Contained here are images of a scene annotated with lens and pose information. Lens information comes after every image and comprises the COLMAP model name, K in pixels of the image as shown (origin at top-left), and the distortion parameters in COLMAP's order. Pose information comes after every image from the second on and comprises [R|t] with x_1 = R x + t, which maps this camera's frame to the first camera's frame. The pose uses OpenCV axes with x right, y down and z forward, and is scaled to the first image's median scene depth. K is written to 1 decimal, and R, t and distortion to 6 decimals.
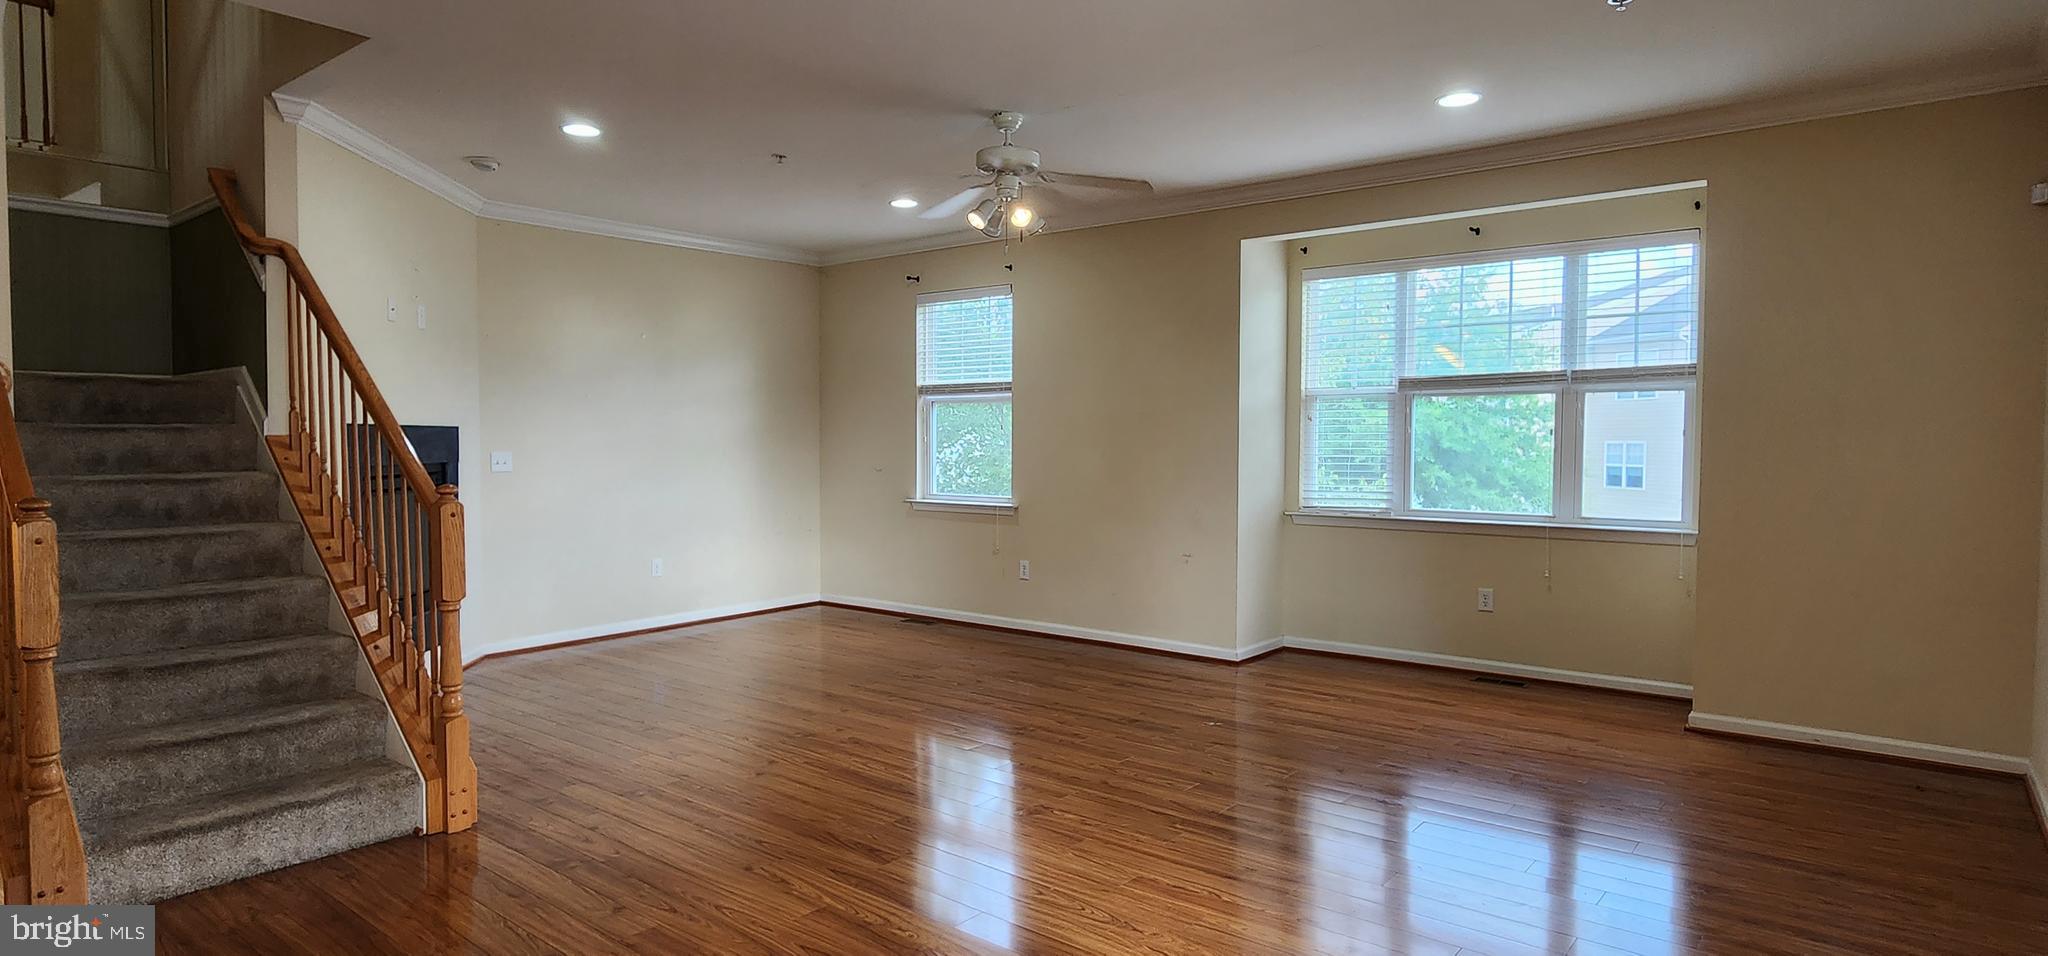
lens RADIAL K [[1086.6, 0, 1009.2], [0, 1086.6, 456.5], [0, 0, 1]] dist [0.004255, -0.003580]
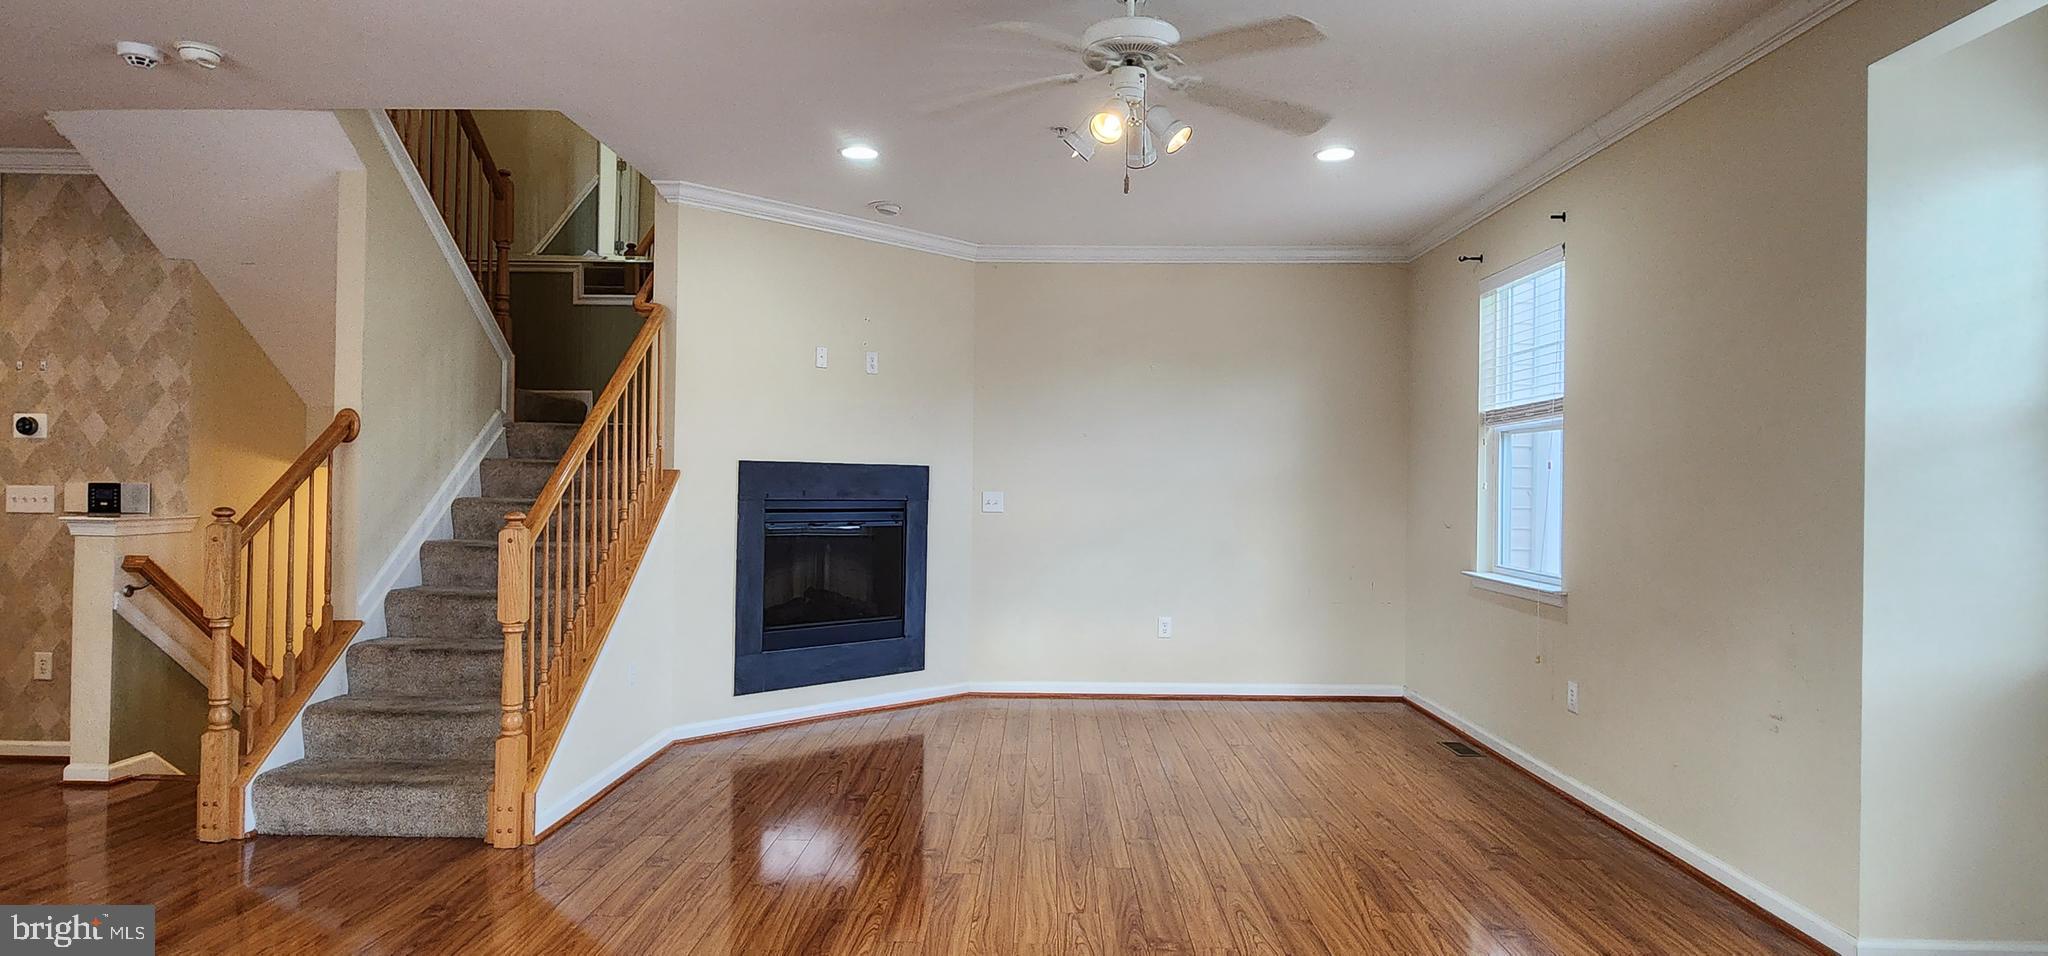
lens RADIAL K [[1086.6, 0, 1025.1], [0, 1086.6, 477.1], [0, 0, 1]] dist [0.004255, -0.003580]
pose [[0.627546, 0.008625, -0.778531, 0.370551], [-0.031106, 0.999418, -0.014001, -0.004840], [0.777958, 0.033003, 0.627449, 0.444742]]
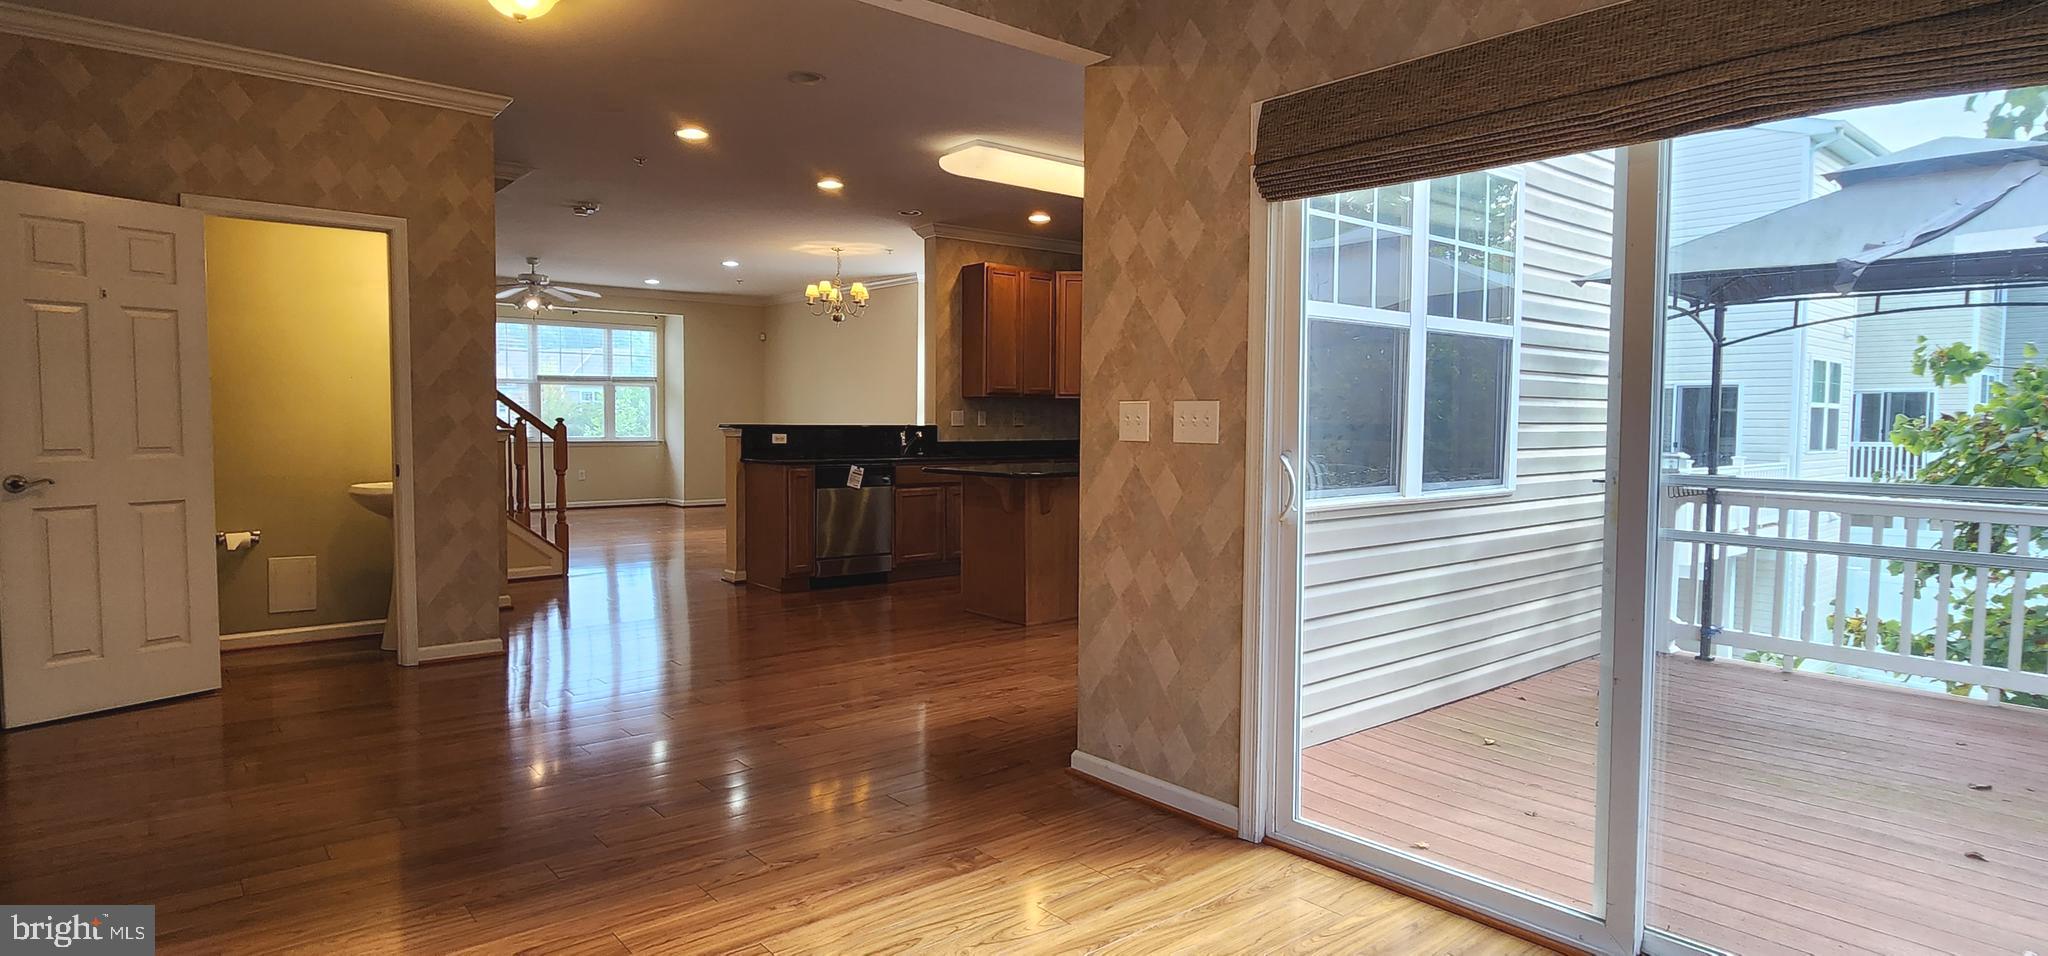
lens RADIAL K [[1086.6, 0, 1018.0], [0, 1086.6, 471.5], [0, 0, 1]] dist [0.004255, -0.003580]
pose [[0.183744, -0.046093, 0.981893, -1.643948], [0.012651, 0.998928, 0.044525, 0.033540], [-0.982893, 0.004241, 0.184130, -0.319080]]
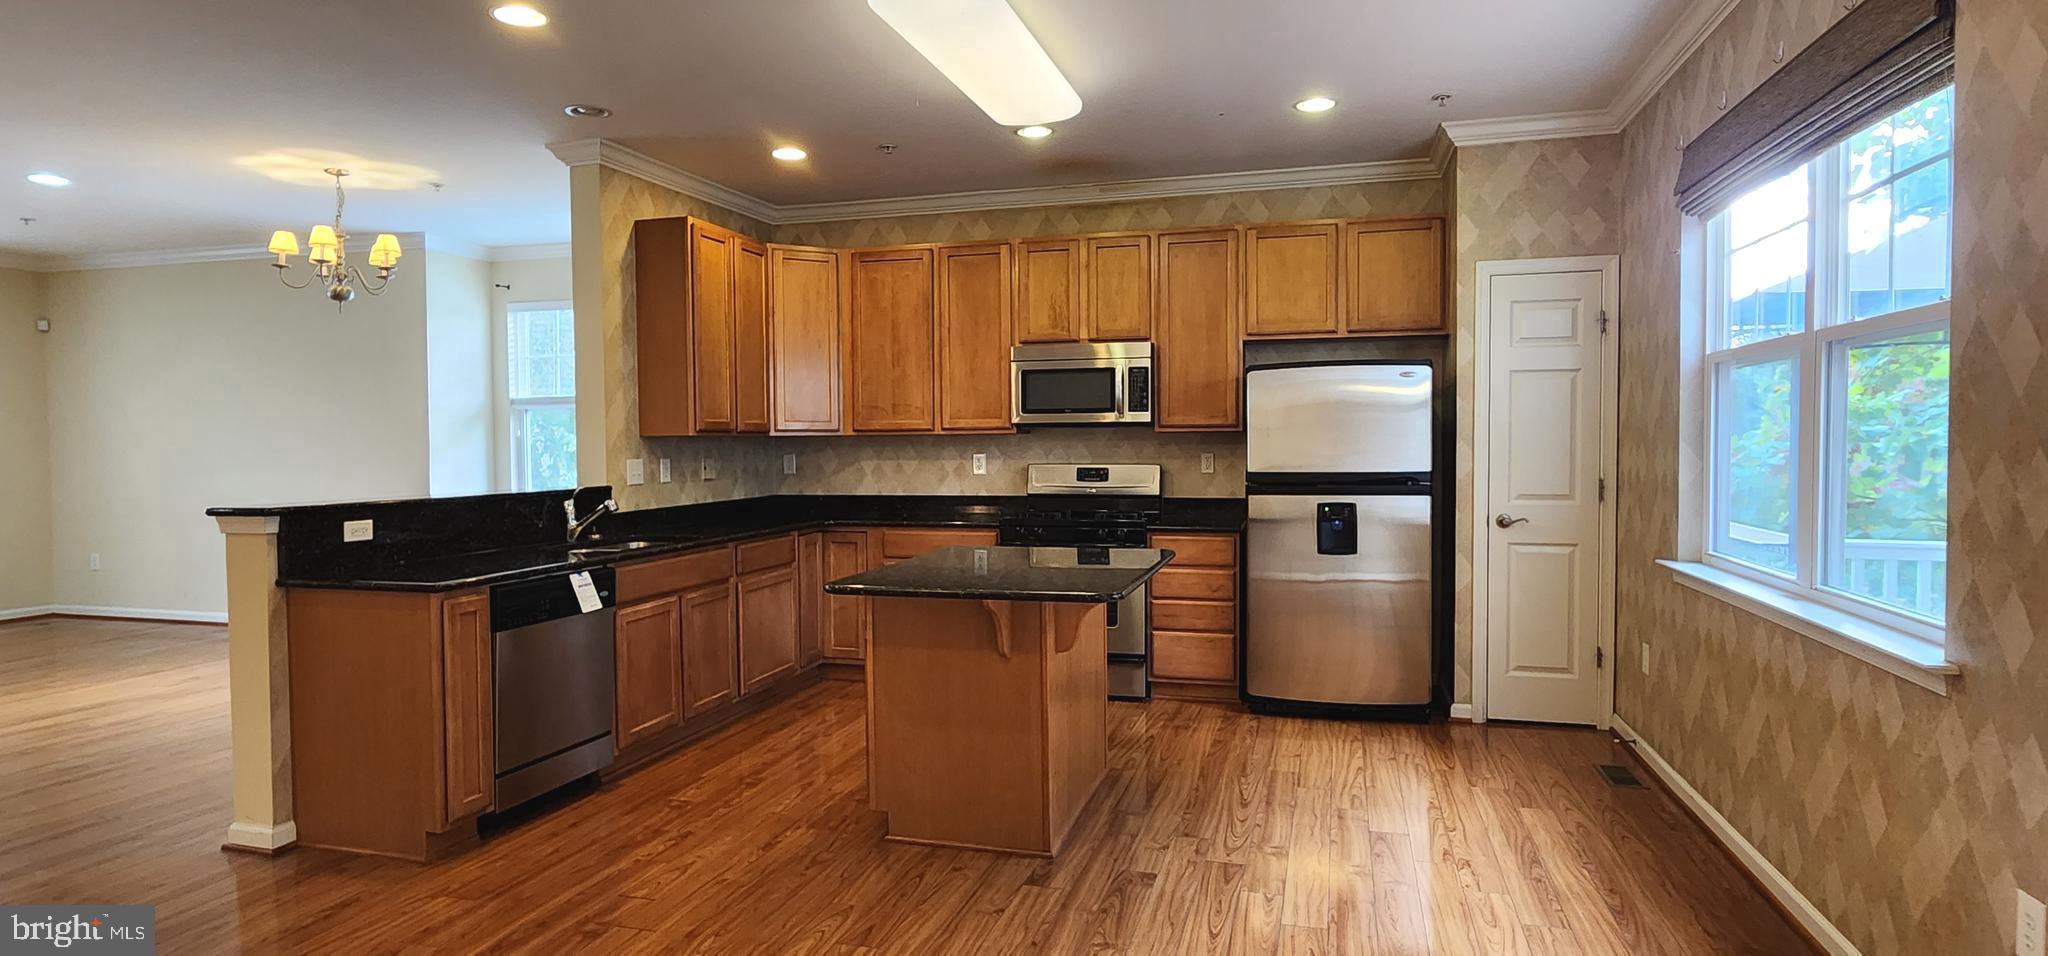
lens RADIAL K [[1086.6, 0, 1015.2], [0, 1086.6, 475.0], [0, 0, 1]] dist [0.004255, -0.003580]
pose [[-0.401464, -0.028083, 0.915444, -1.140588], [0.025029, 0.998820, 0.041617, -0.000847], [-0.915533, 0.039620, -0.400287, 0.108881]]
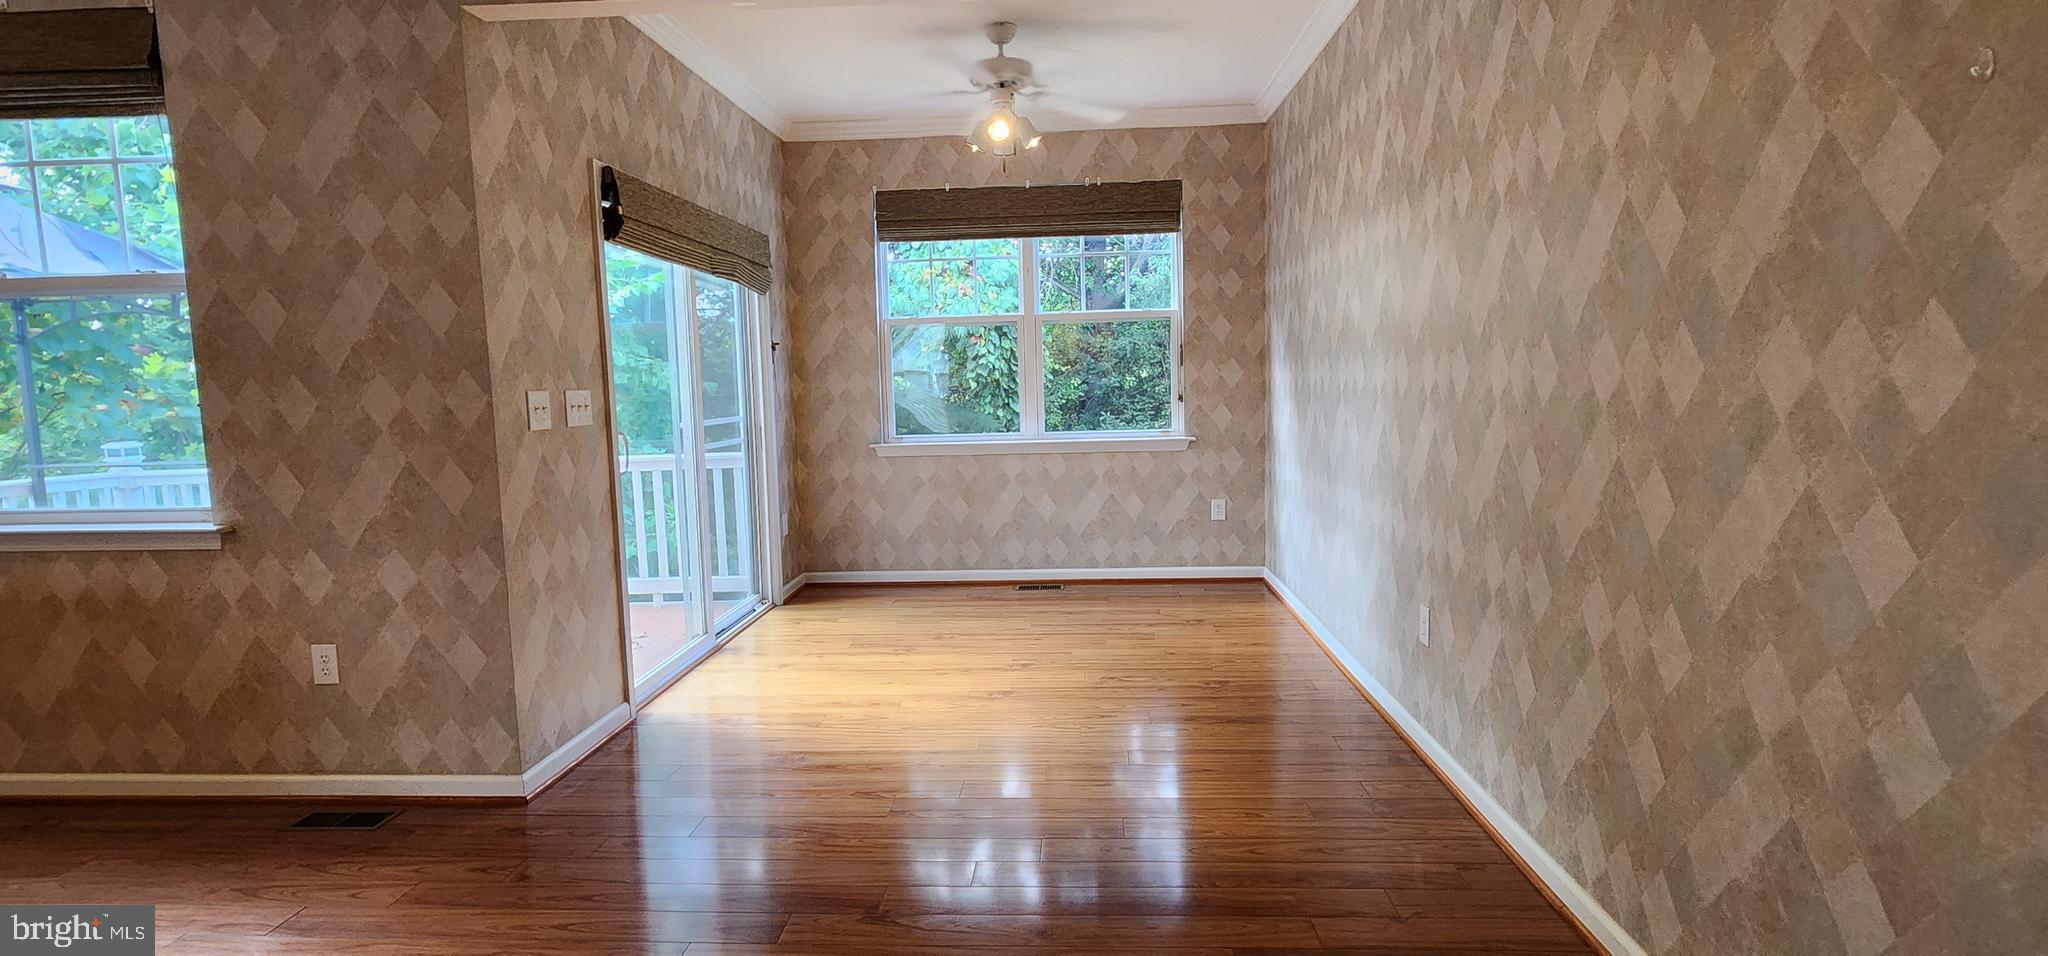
lens RADIAL K [[972.1, 0, 1029.0], [0, 972.1, 466.3], [0, 0, 1]] dist [-0.000070, 0.000557]
pose [[-0.799677, 0.075671, -0.595643, -0.966289], [0.014036, 0.994112, 0.107448, 0.010765], [0.600266, 0.077563, -0.796030, 0.298253]]
